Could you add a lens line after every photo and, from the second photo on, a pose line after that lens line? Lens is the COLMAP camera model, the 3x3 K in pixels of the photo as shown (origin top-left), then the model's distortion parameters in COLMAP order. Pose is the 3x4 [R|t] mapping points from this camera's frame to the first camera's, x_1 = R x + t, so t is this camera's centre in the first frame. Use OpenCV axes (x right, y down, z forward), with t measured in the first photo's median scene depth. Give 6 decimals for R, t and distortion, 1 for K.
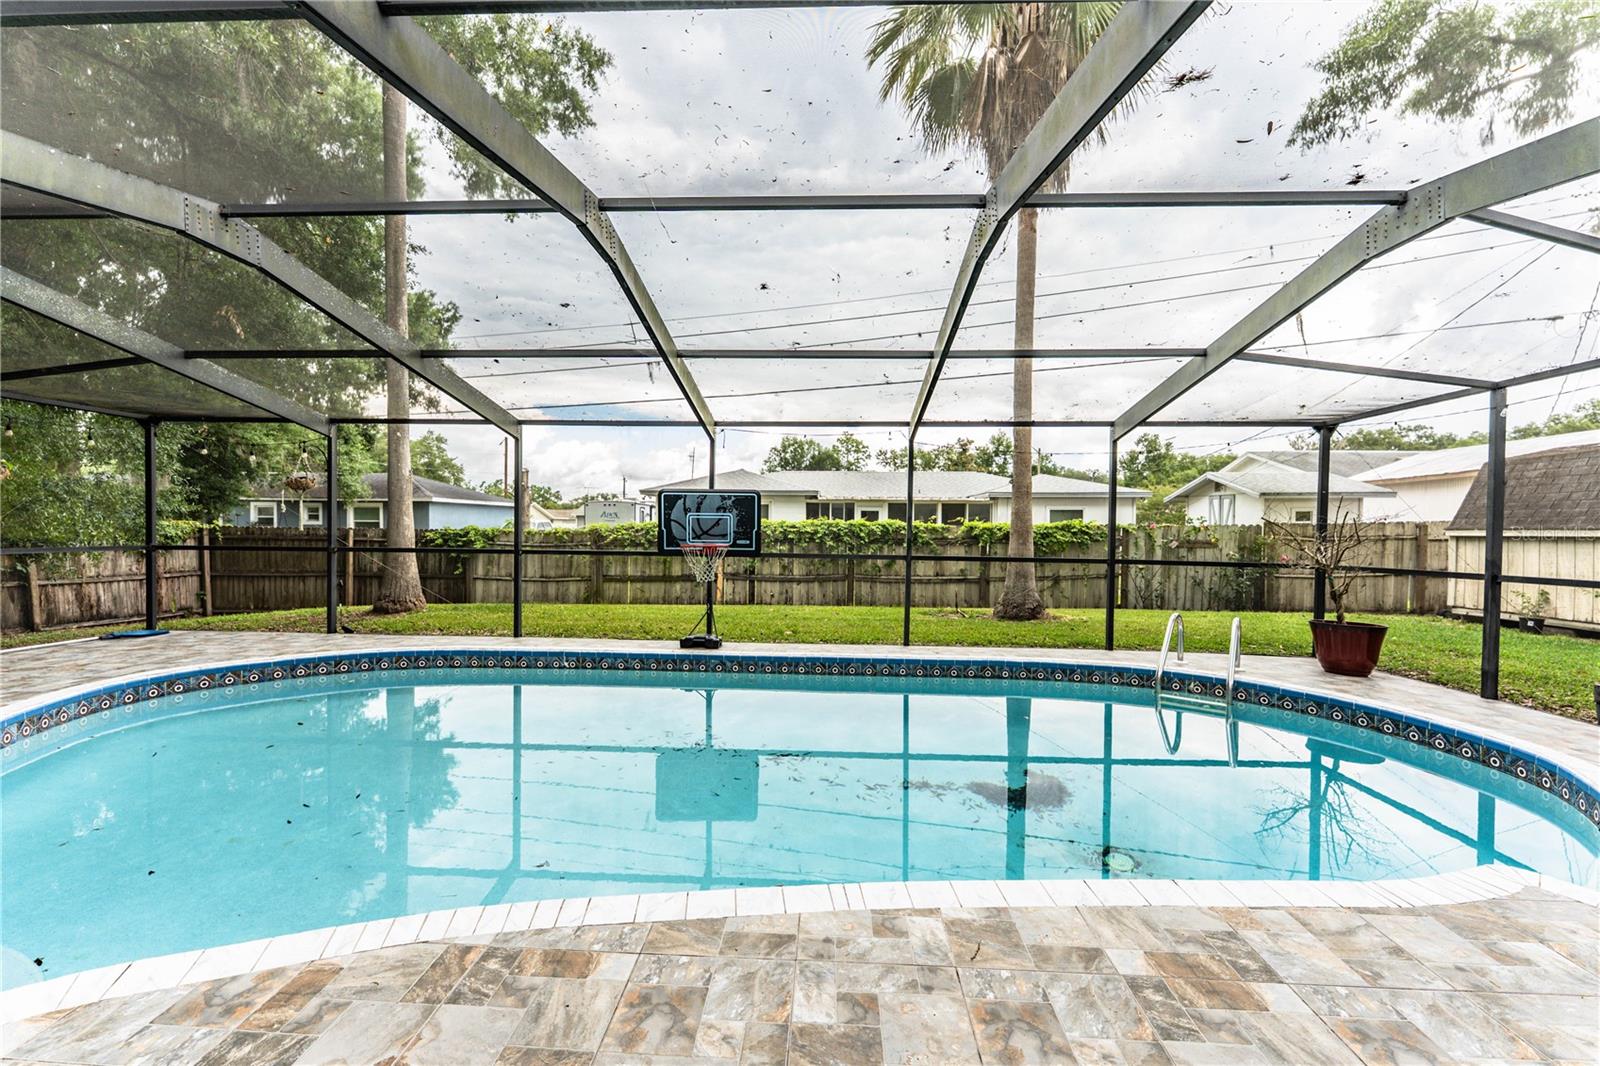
lens RADIAL K [[635.8, 0, 800.0], [0, 635.8, 533.0], [0, 0, 1]] dist [-0.002224, -0.000417]
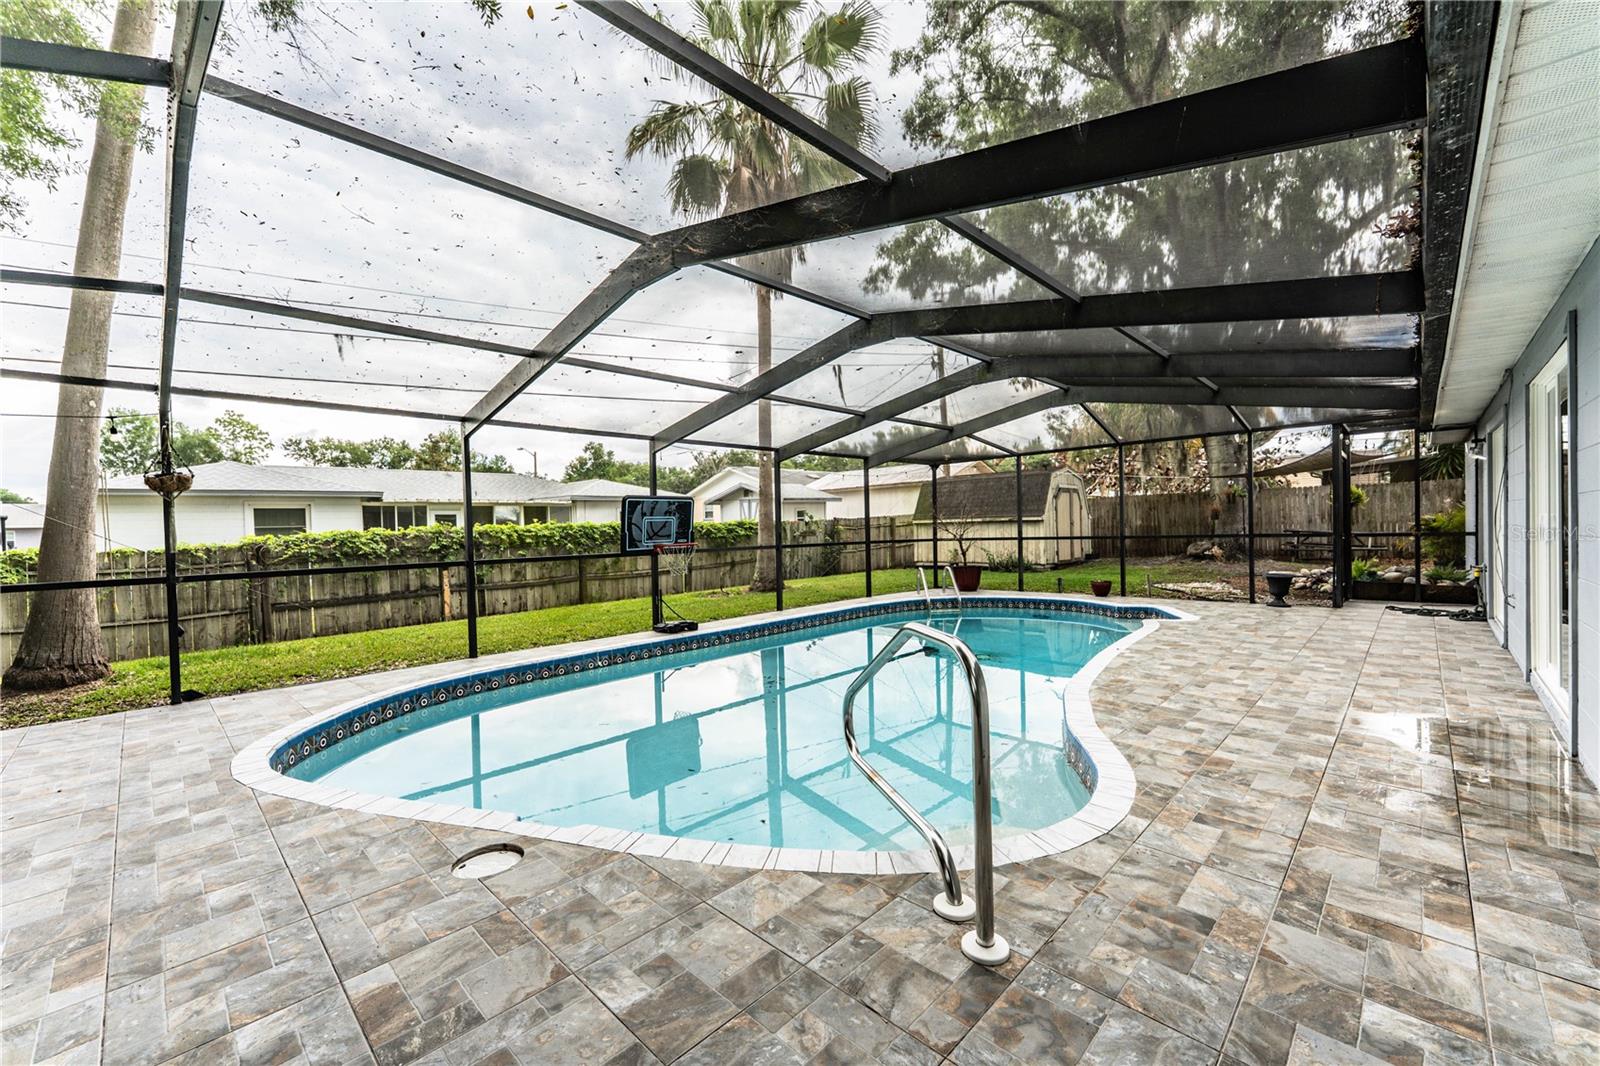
lens RADIAL K [[635.8, 0, 800.0], [0, 635.8, 533.0], [0, 0, 1]] dist [-0.002224, -0.000417]
pose [[0.660667, -0.035430, 0.749843, -0.480949], [0.037600, 0.999194, 0.014083, -0.004920], [-0.749737, 0.018890, 0.661466, 0.031960]]
